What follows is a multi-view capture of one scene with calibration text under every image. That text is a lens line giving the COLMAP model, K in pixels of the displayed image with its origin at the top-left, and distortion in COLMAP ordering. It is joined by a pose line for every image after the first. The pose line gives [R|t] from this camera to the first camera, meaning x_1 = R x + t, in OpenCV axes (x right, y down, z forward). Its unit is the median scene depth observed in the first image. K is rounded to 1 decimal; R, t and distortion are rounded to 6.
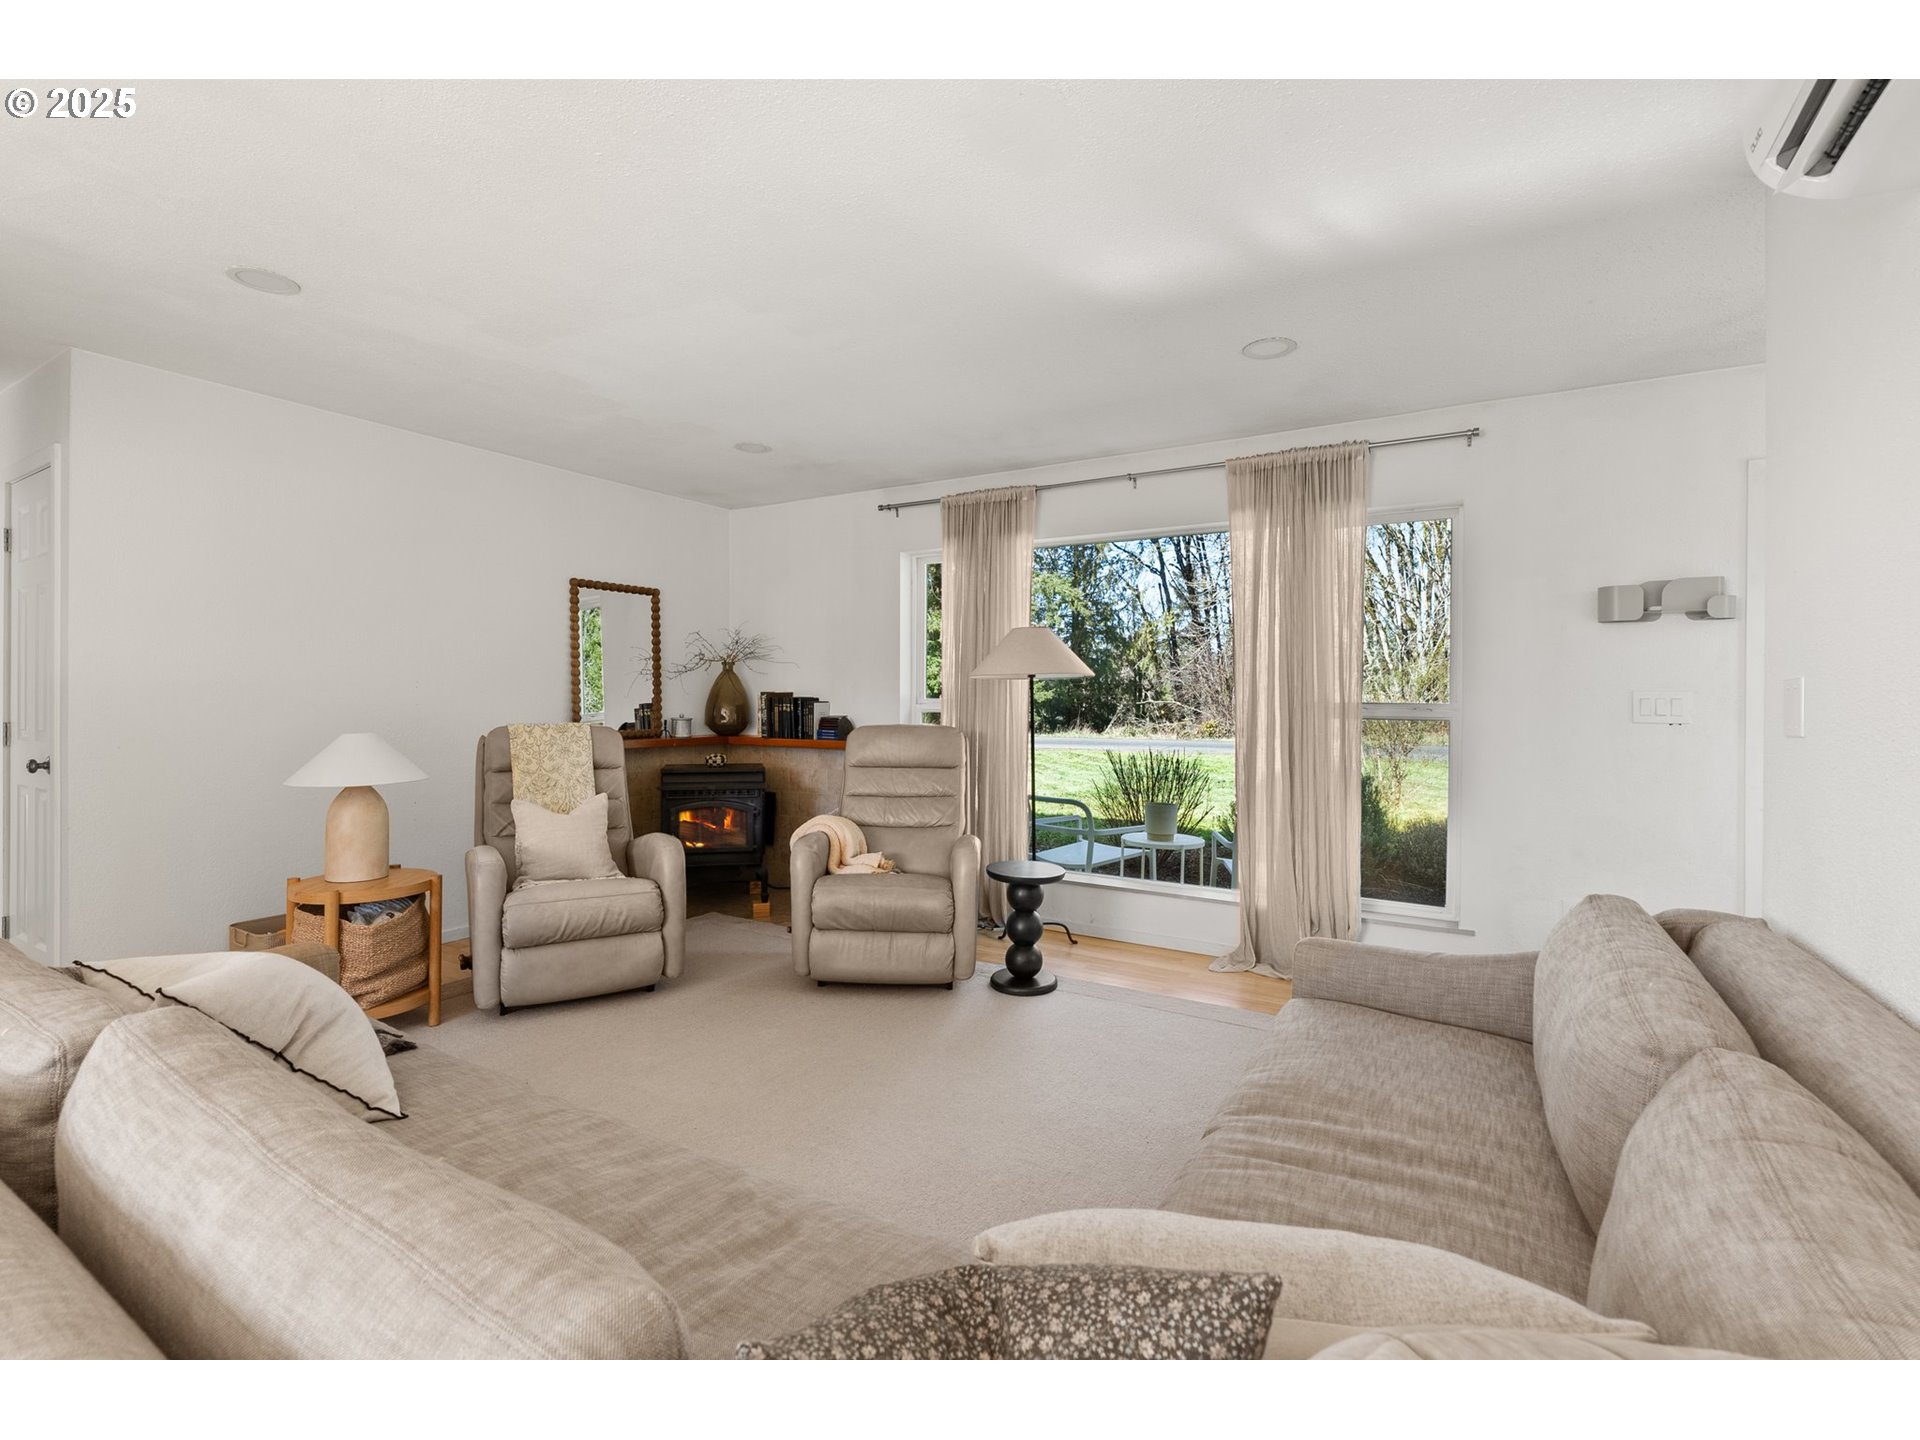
lens RADIAL K [[867.2, 0, 942.6], [0, 867.2, 719.0], [0, 0, 1]] dist [0.002143, 0.000282]
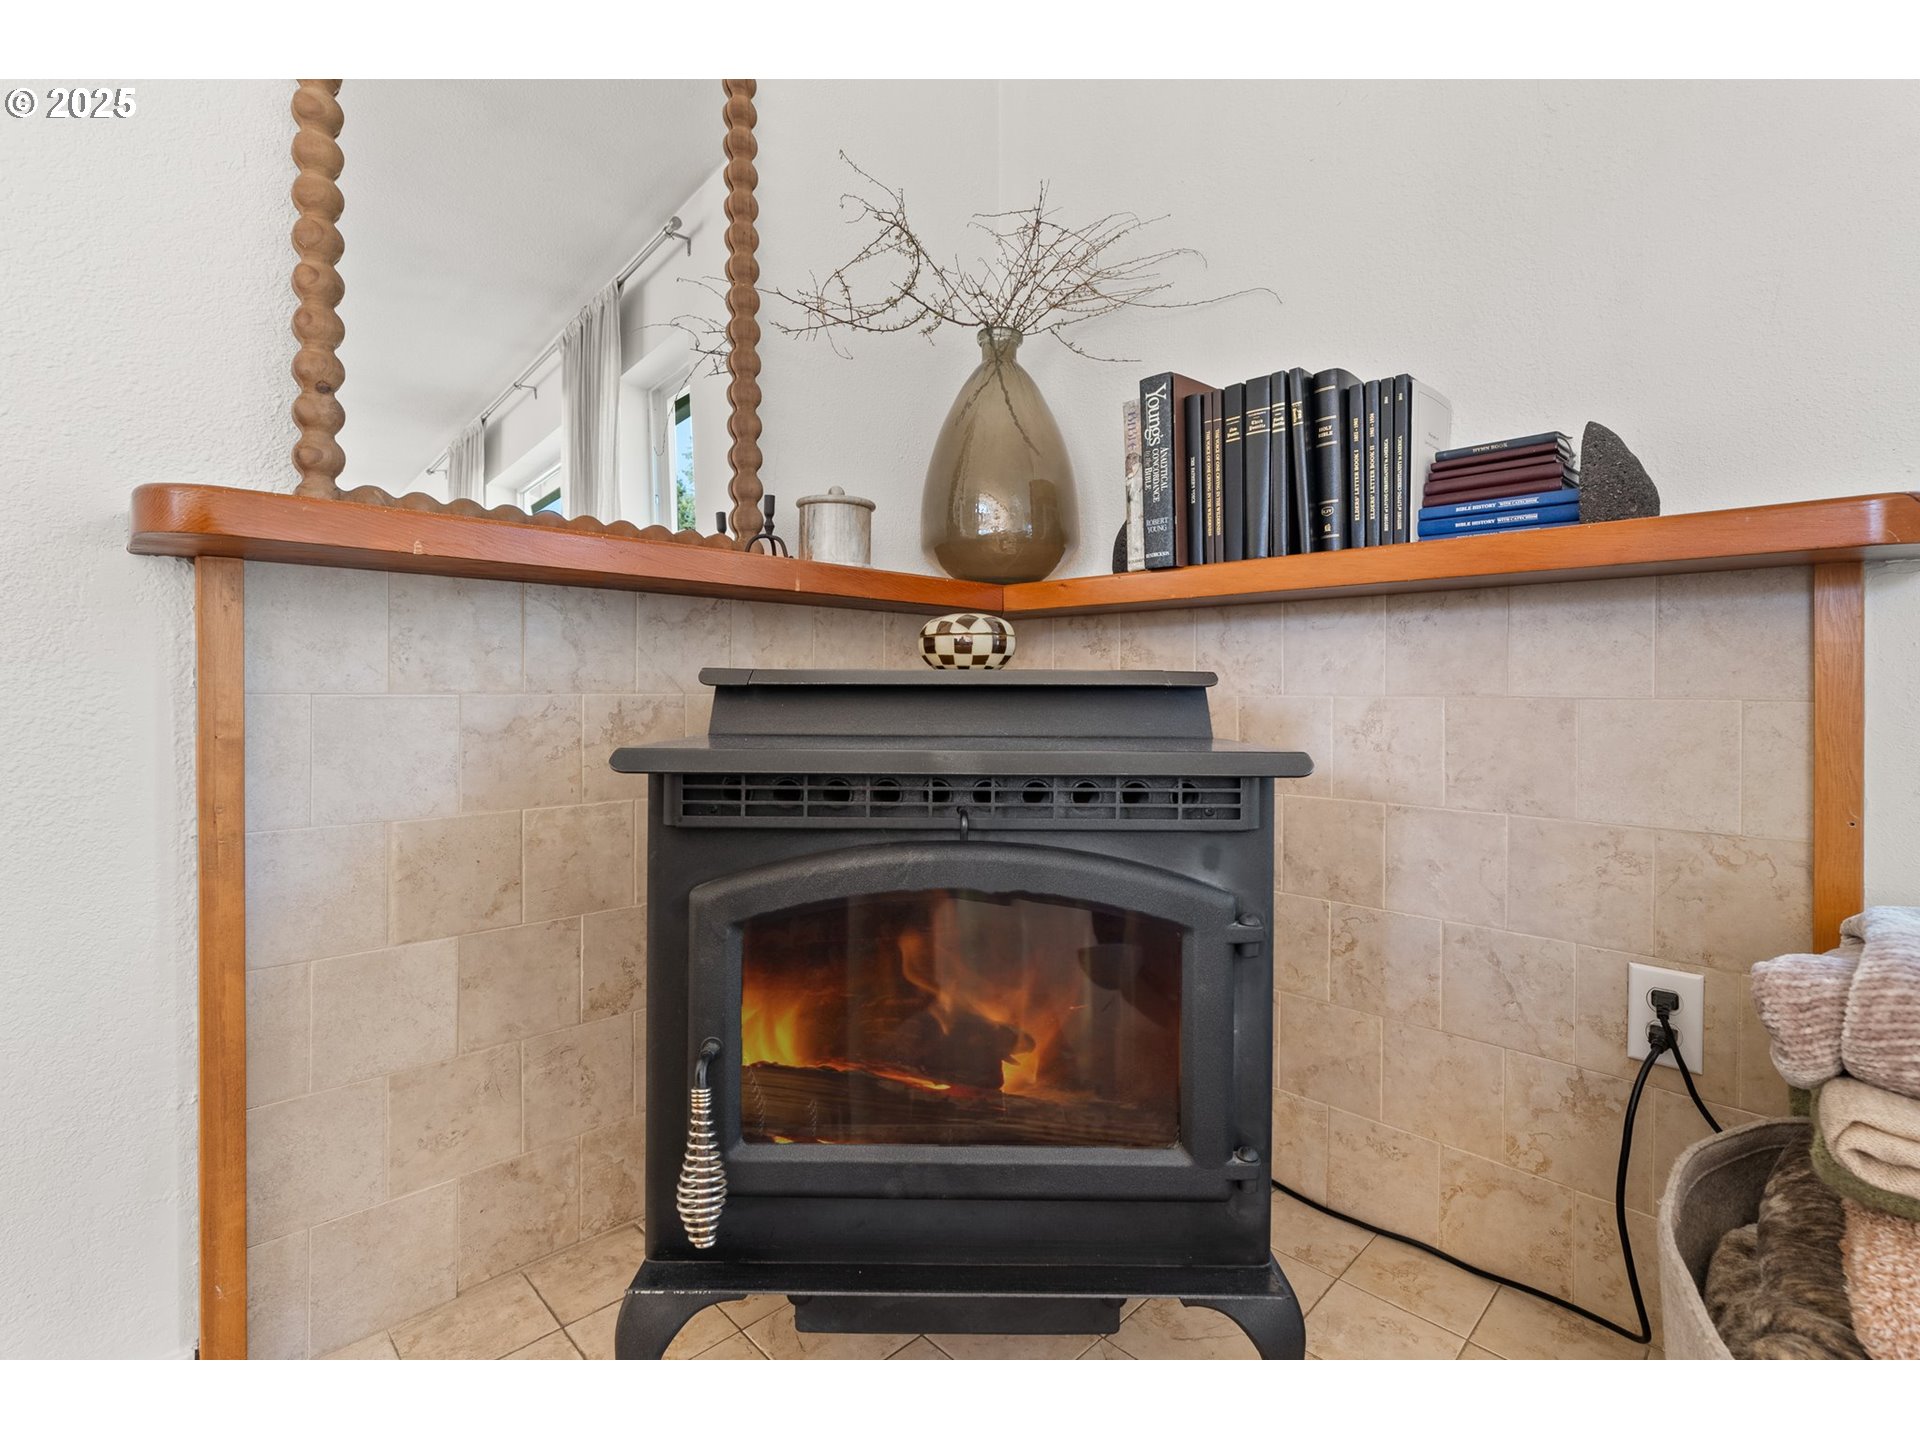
lens RADIAL K [[887.7, 0, 957.8], [0, 887.7, 683.6], [0, 0, 1]] dist [-0.001552, -0.000194]
pose [[0.973169, 0.000697, -0.230090, -0.206323], [-0.005587, 0.999772, -0.020604, 0.061408], [0.230023, 0.021336, 0.972951, 0.761222]]
